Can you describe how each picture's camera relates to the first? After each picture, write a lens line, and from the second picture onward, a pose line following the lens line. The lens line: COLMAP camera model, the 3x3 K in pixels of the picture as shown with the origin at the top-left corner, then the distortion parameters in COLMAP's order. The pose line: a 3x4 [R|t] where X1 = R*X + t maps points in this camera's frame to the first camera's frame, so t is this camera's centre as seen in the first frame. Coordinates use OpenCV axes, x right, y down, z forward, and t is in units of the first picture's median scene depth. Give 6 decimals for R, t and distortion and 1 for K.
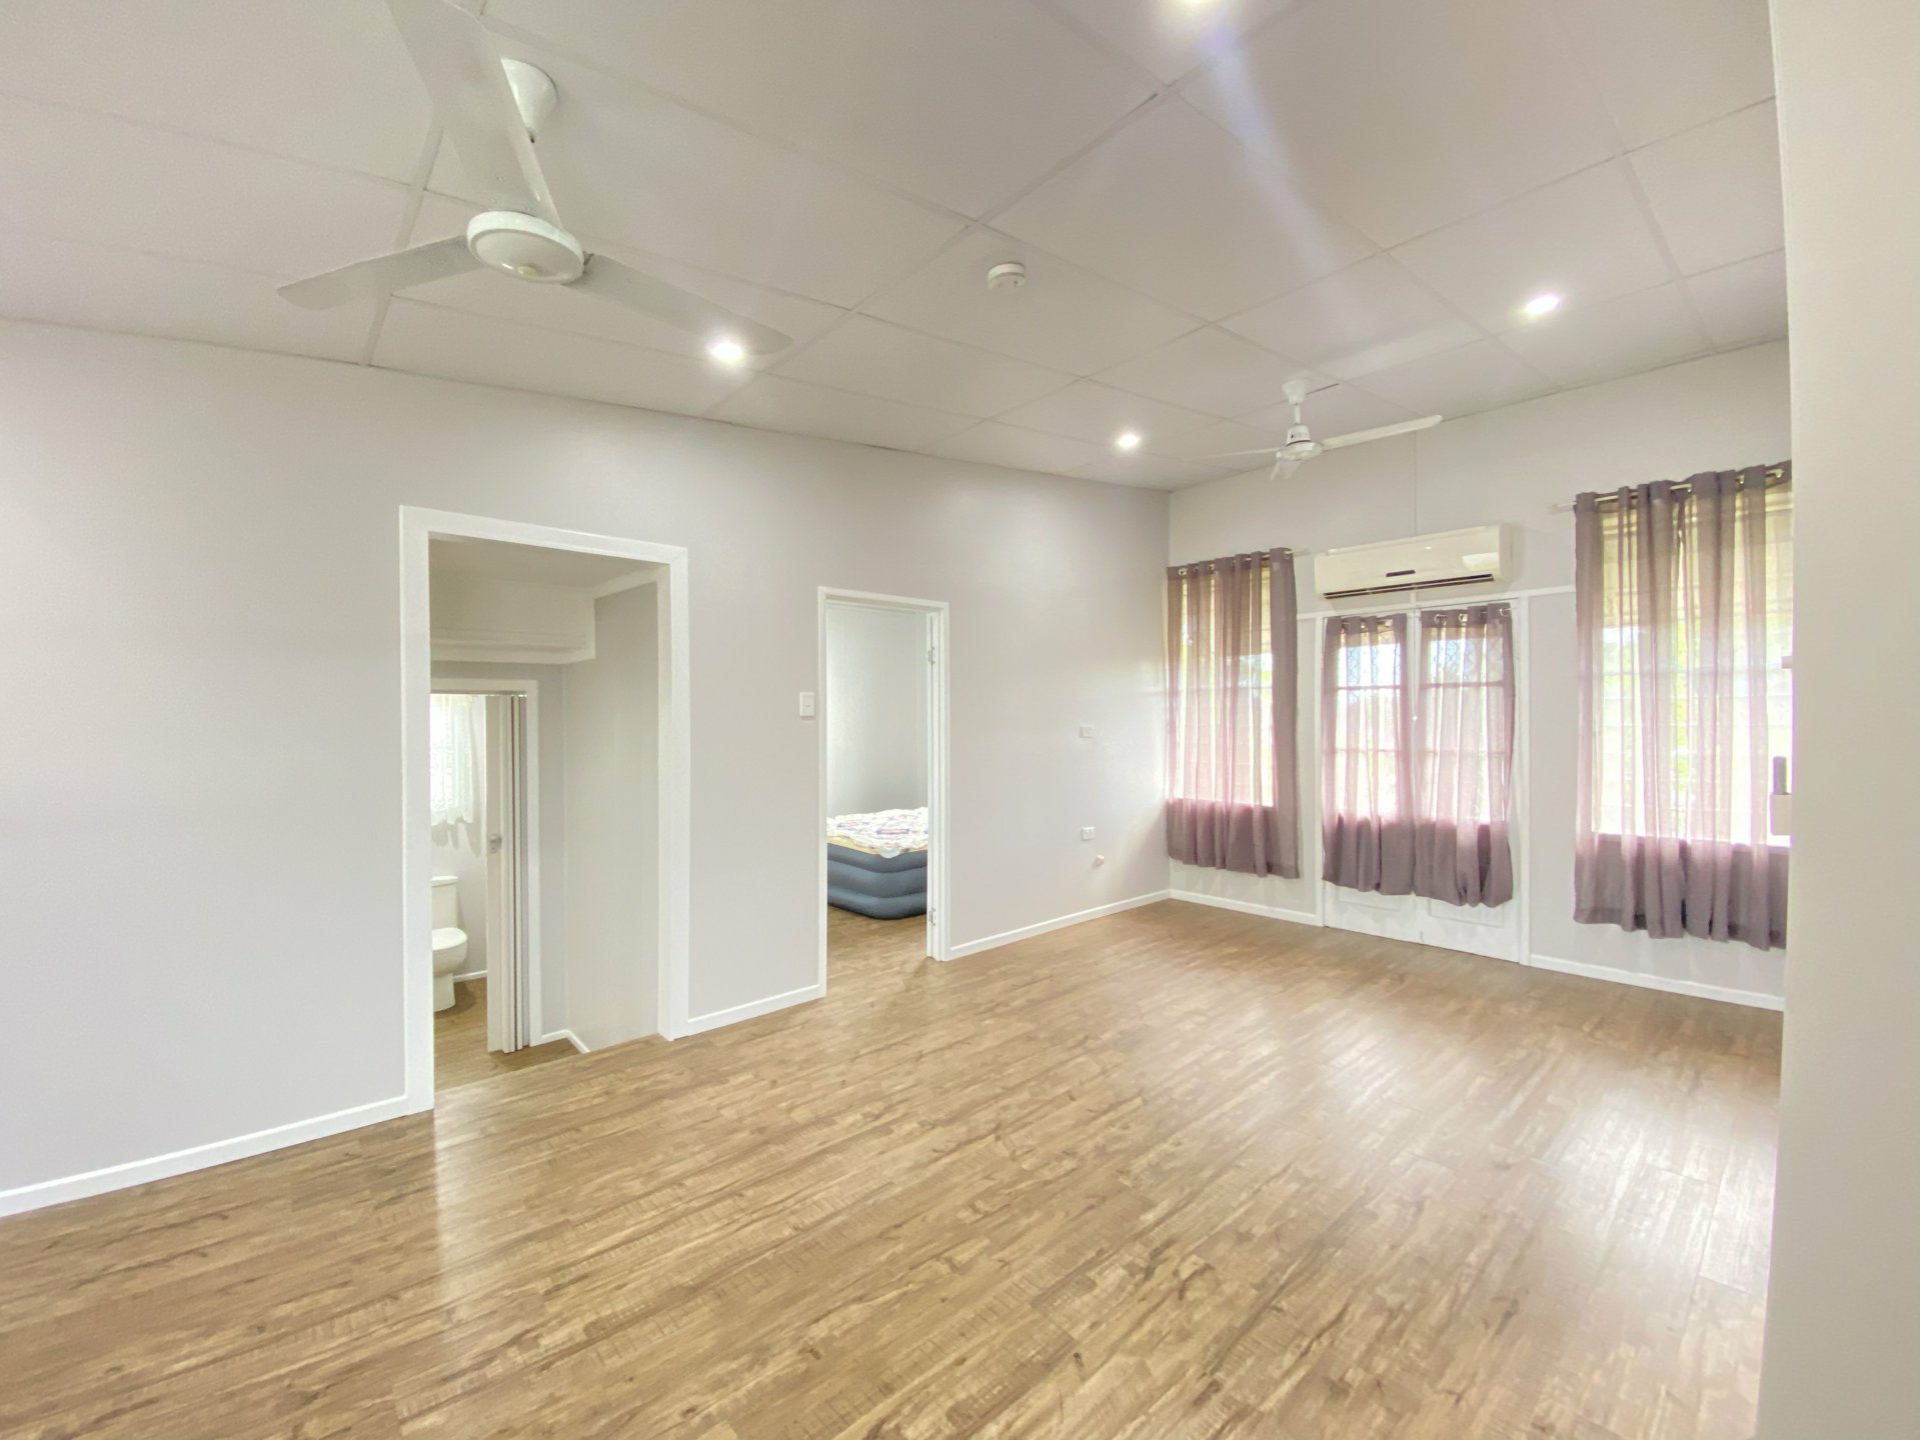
lens RADIAL K [[762.3, 0, 957.0], [0, 762.3, 722.2], [0, 0, 1]] dist [0.002015, -0.012377]
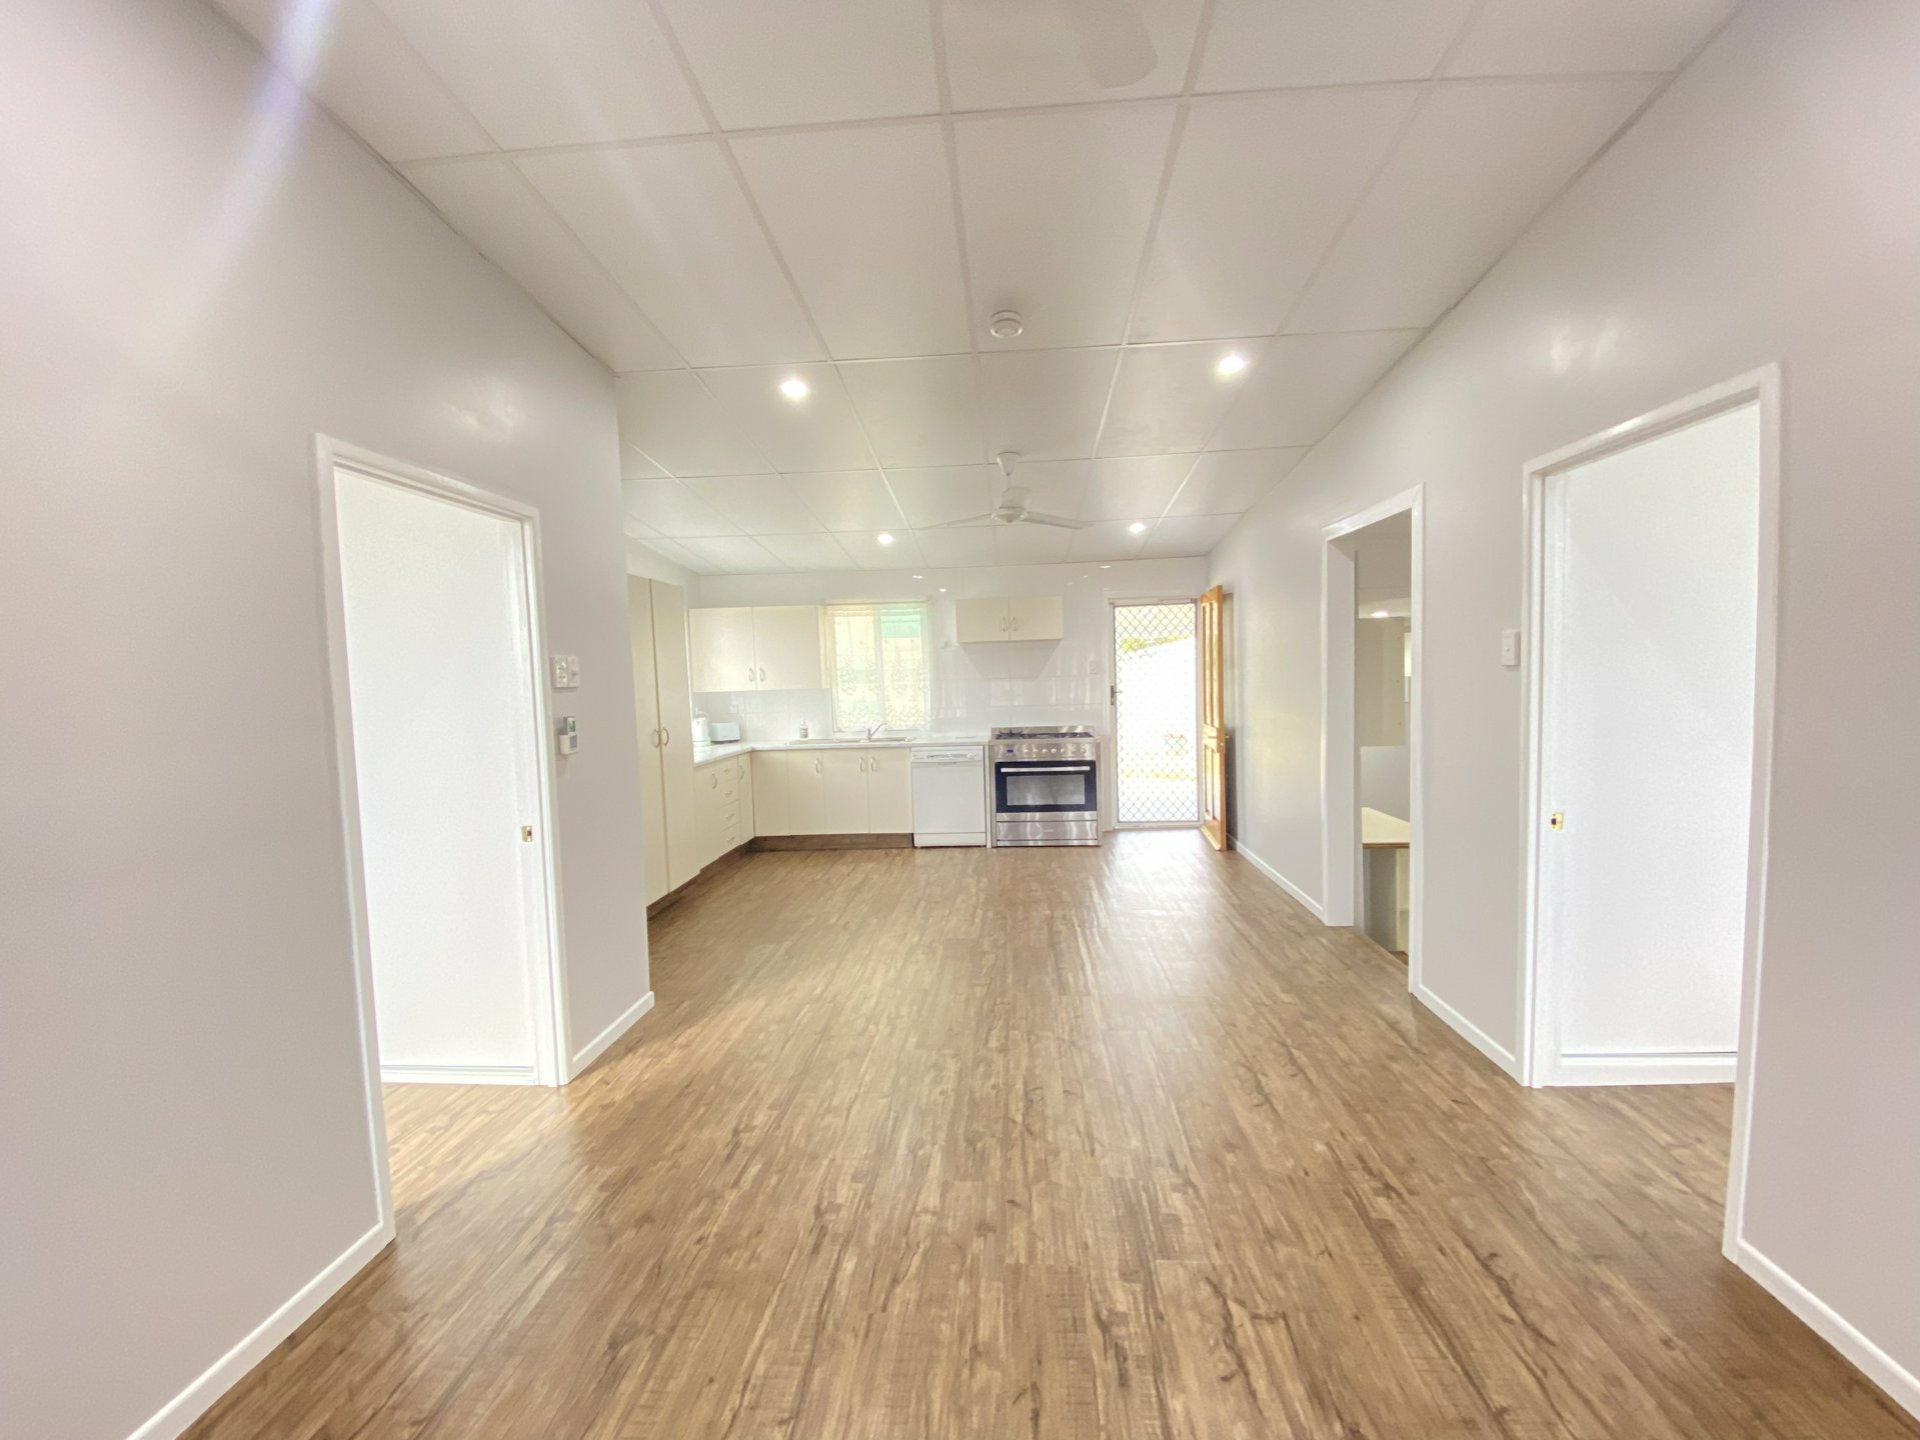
lens RADIAL K [[762.3, 0, 957.0], [0, 762.3, 722.2], [0, 0, 1]] dist [0.002015, -0.012377]
pose [[-0.716604, 0.068360, -0.694122, 1.396078], [0.025783, 0.997102, 0.071580, -0.041629], [0.697004, 0.033398, -0.716289, 2.518344]]
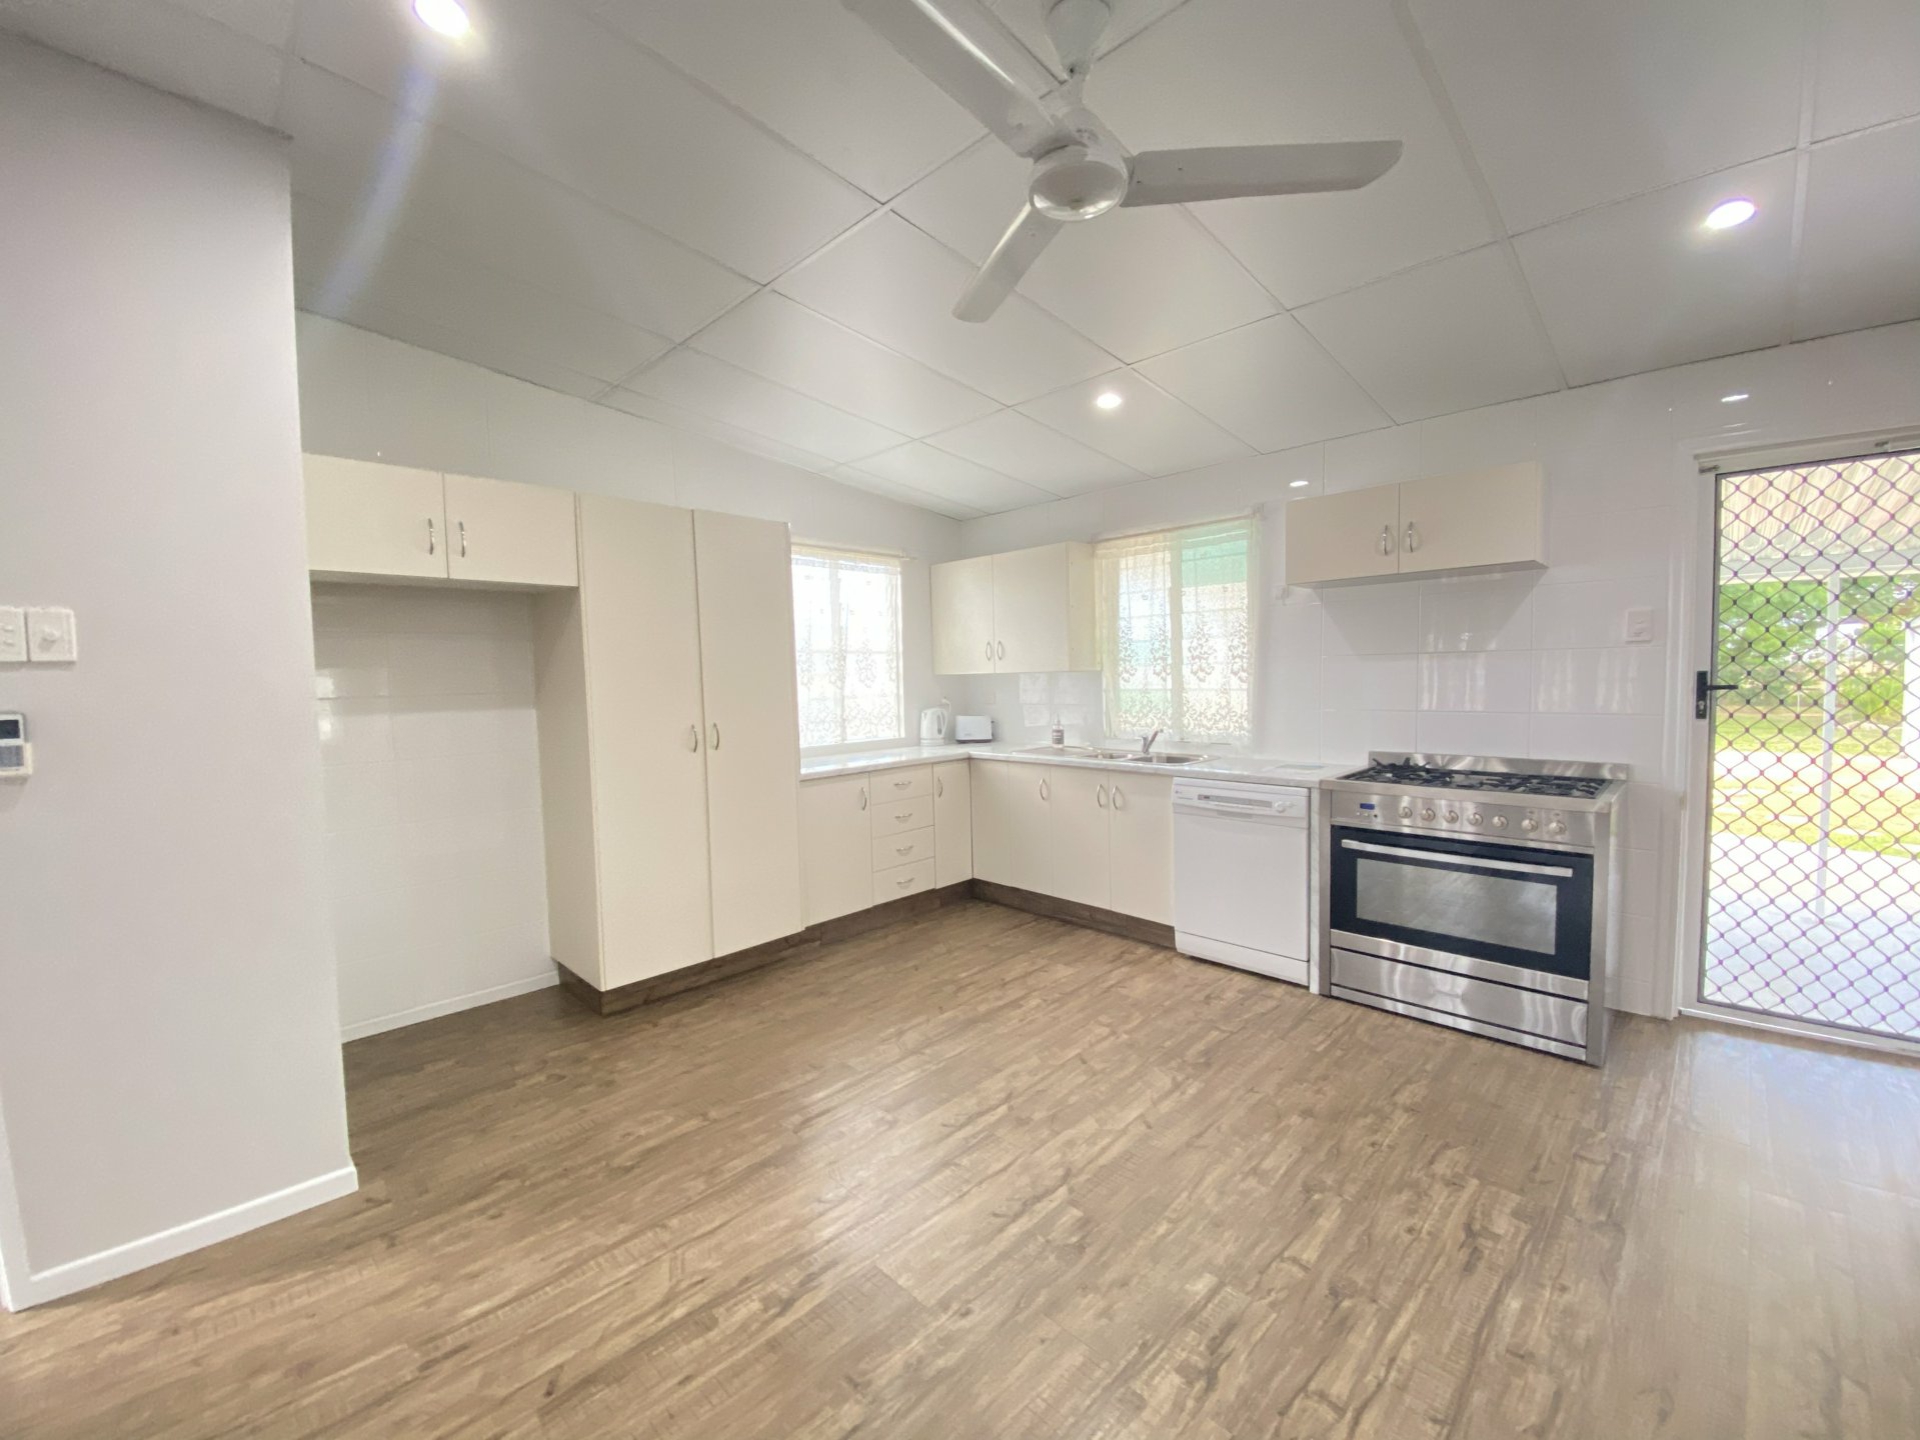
lens RADIAL K [[762.3, 0, 957.0], [0, 762.3, 722.2], [0, 0, 1]] dist [0.002015, -0.012377]
pose [[-0.998036, 0.031192, -0.054334, -0.274400], [0.027022, 0.996752, 0.075857, 0.015766], [0.056524, 0.074240, -0.995637, 1.754153]]
